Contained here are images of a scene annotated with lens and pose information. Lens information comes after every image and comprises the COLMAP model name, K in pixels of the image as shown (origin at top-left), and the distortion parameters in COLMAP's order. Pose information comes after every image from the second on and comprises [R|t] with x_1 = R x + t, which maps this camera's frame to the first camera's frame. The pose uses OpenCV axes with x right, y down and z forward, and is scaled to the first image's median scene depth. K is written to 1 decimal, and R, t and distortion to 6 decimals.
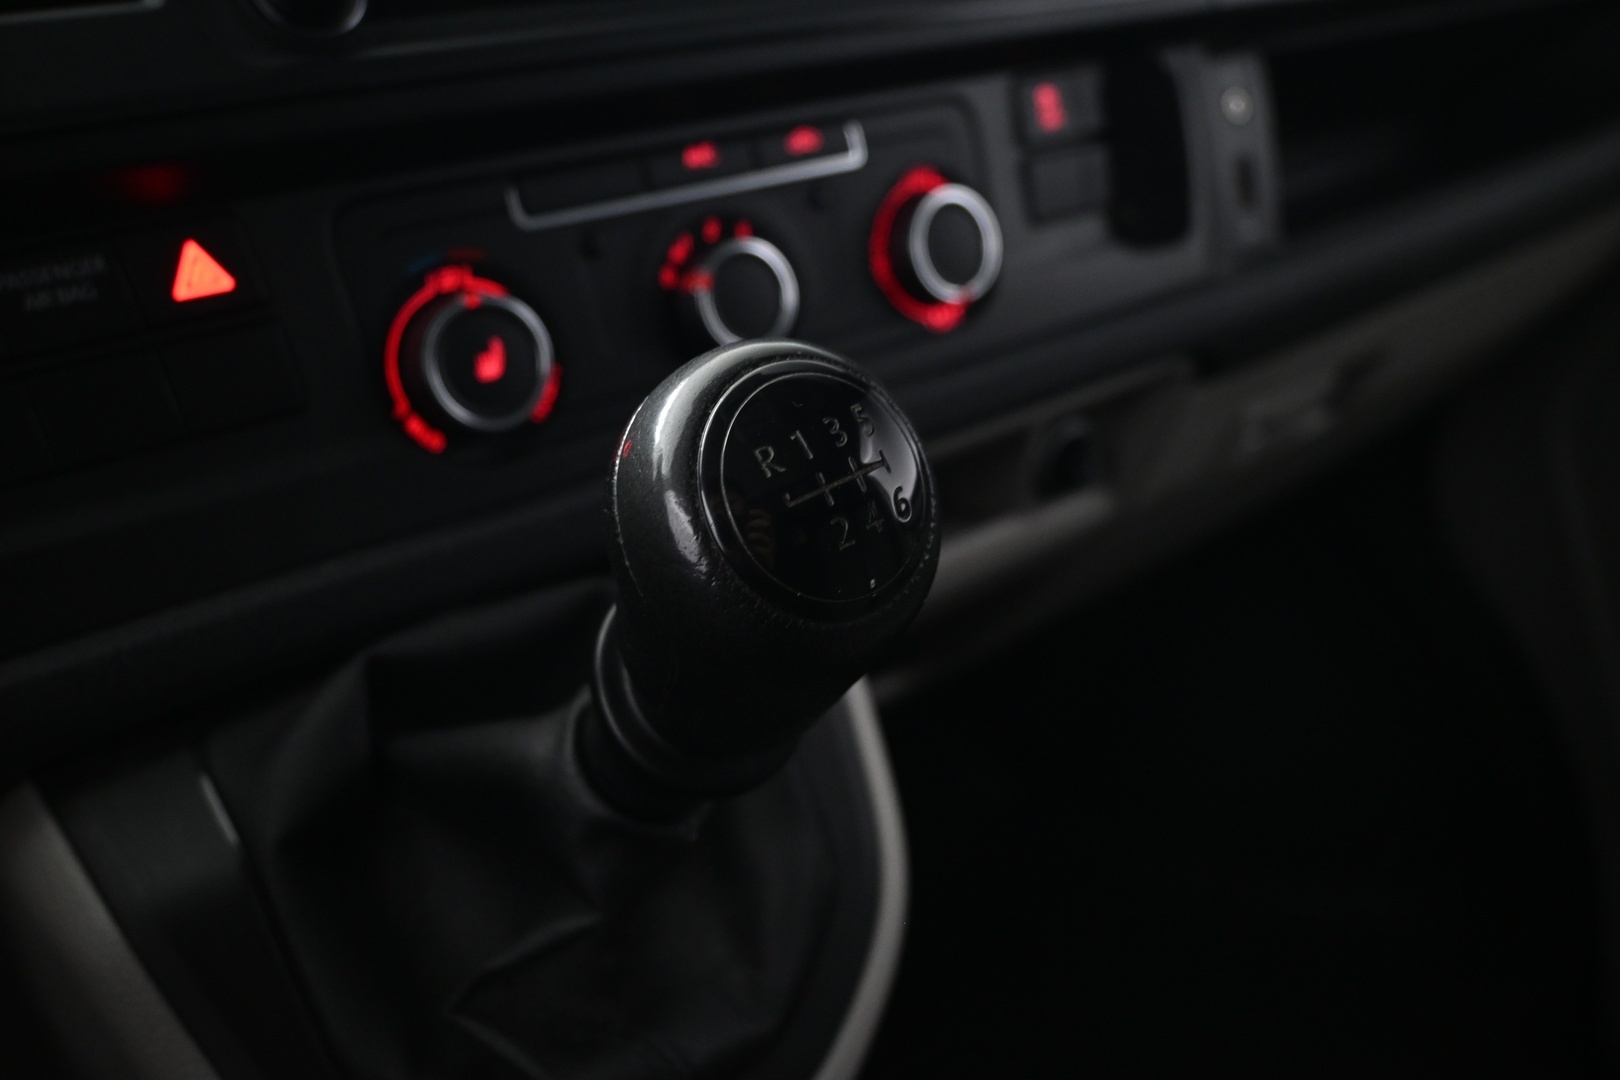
lens RADIAL K [[1468.4, 0, 810.0], [0, 1468.4, 540.0], [0, 0, 1]] dist [-0.049257, -0.000664]
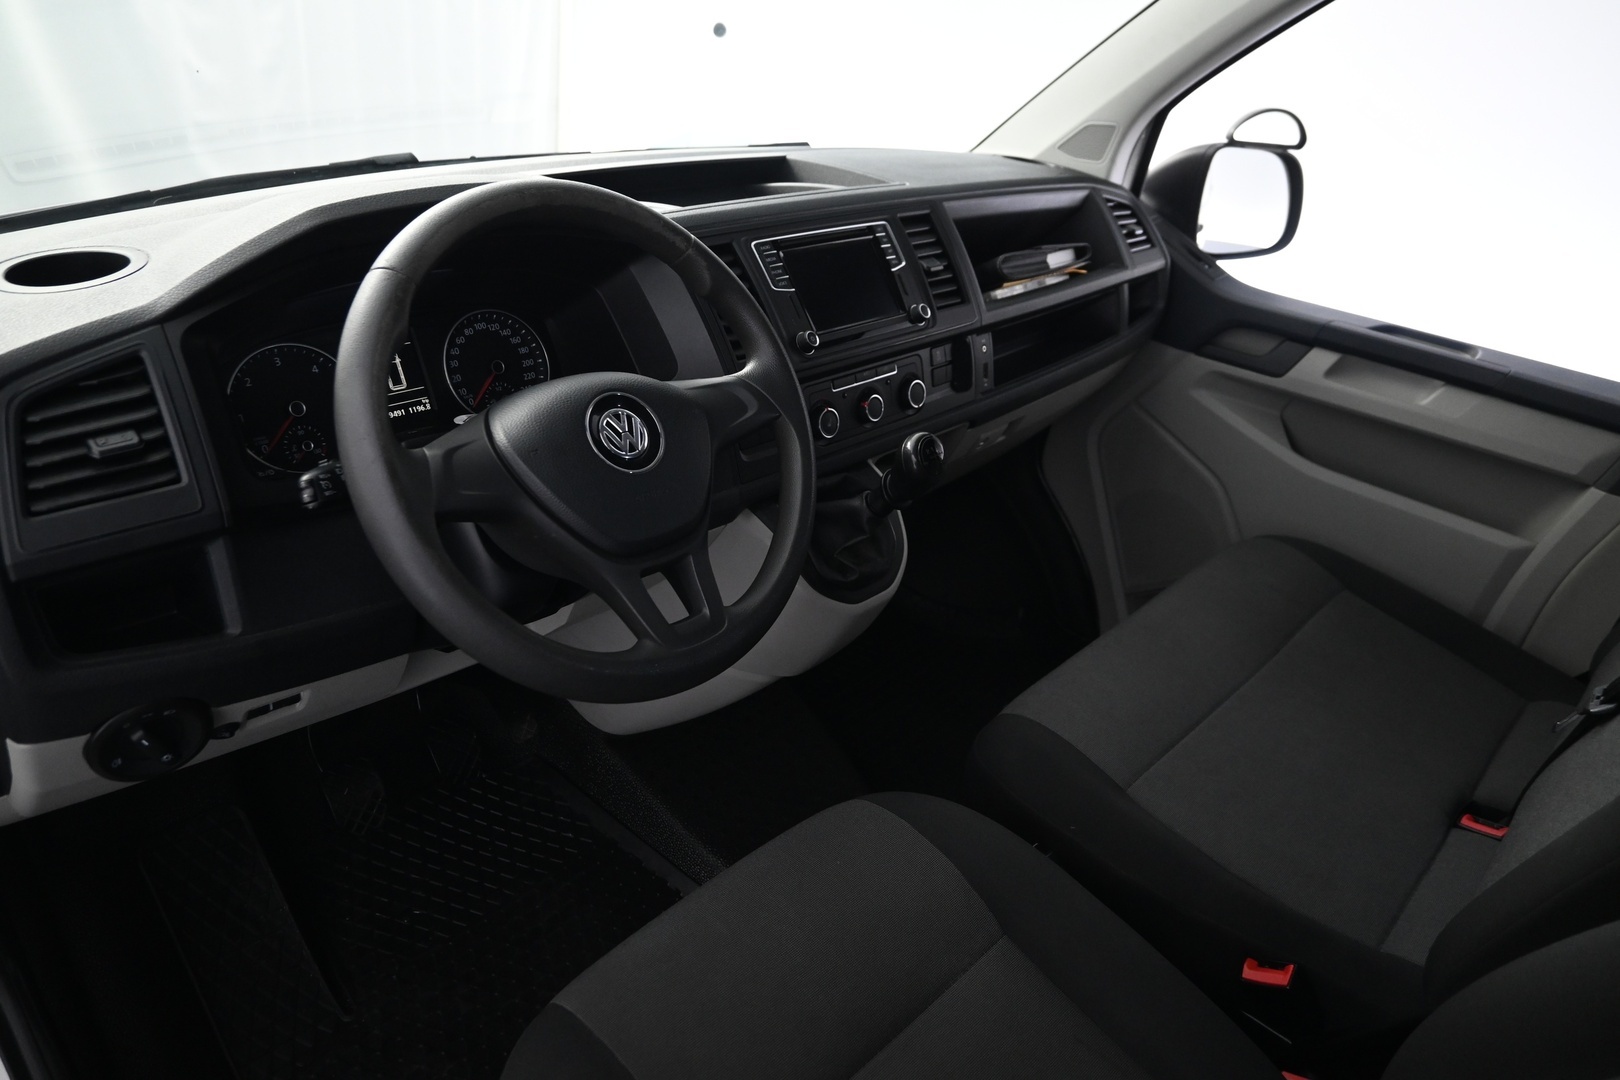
lens RADIAL K [[1115.8, 0, 810.0], [0, 1115.8, 540.0], [0, 0, 1]] dist [-0.000455, 0.000594]
pose [[0.984476, 0.026486, 0.173507, -0.664490], [-0.033344, 0.998769, 0.036732, 0.086133], [-0.172320, -0.041947, 0.984147, -1.837254]]
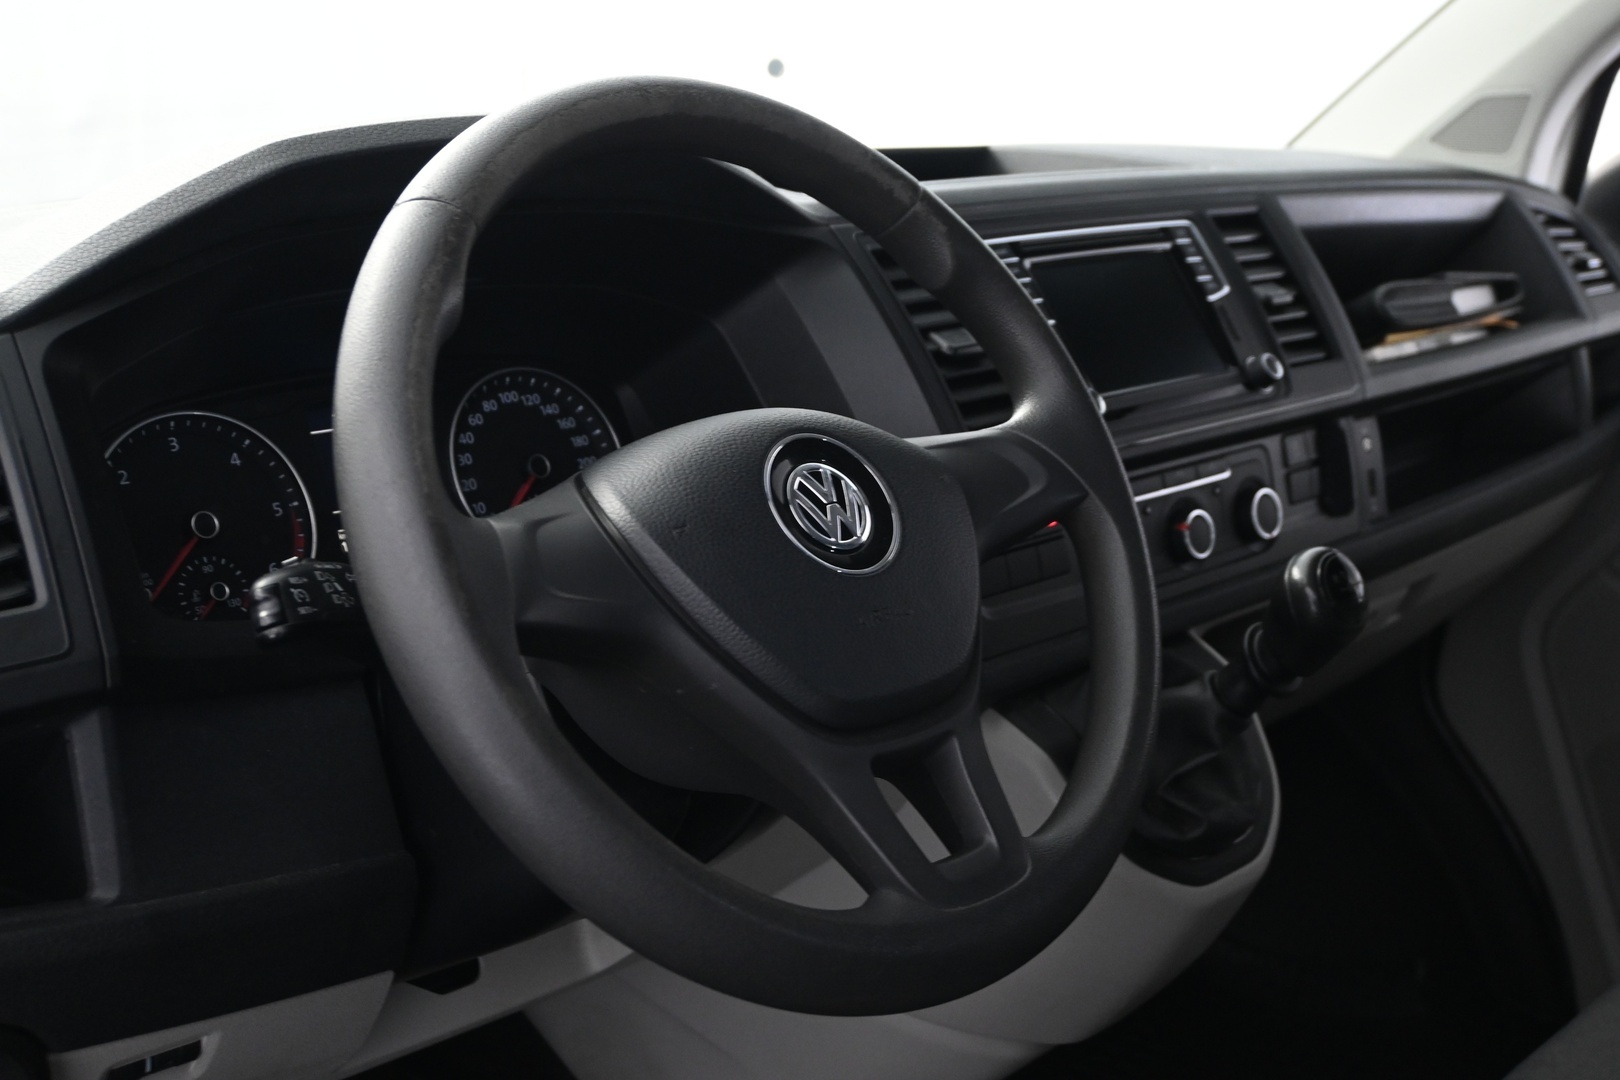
lens RADIAL K [[1911.6, 0, 810.0], [0, 1911.6, 540.0], [0, 0, 1]] dist [-0.002016, -0.022684]
pose [[0.992612, 0.025063, 0.118712, -0.871919], [-0.004586, 0.985483, -0.169710, 0.308454], [-0.121242, 0.167912, 0.978318, -1.617811]]
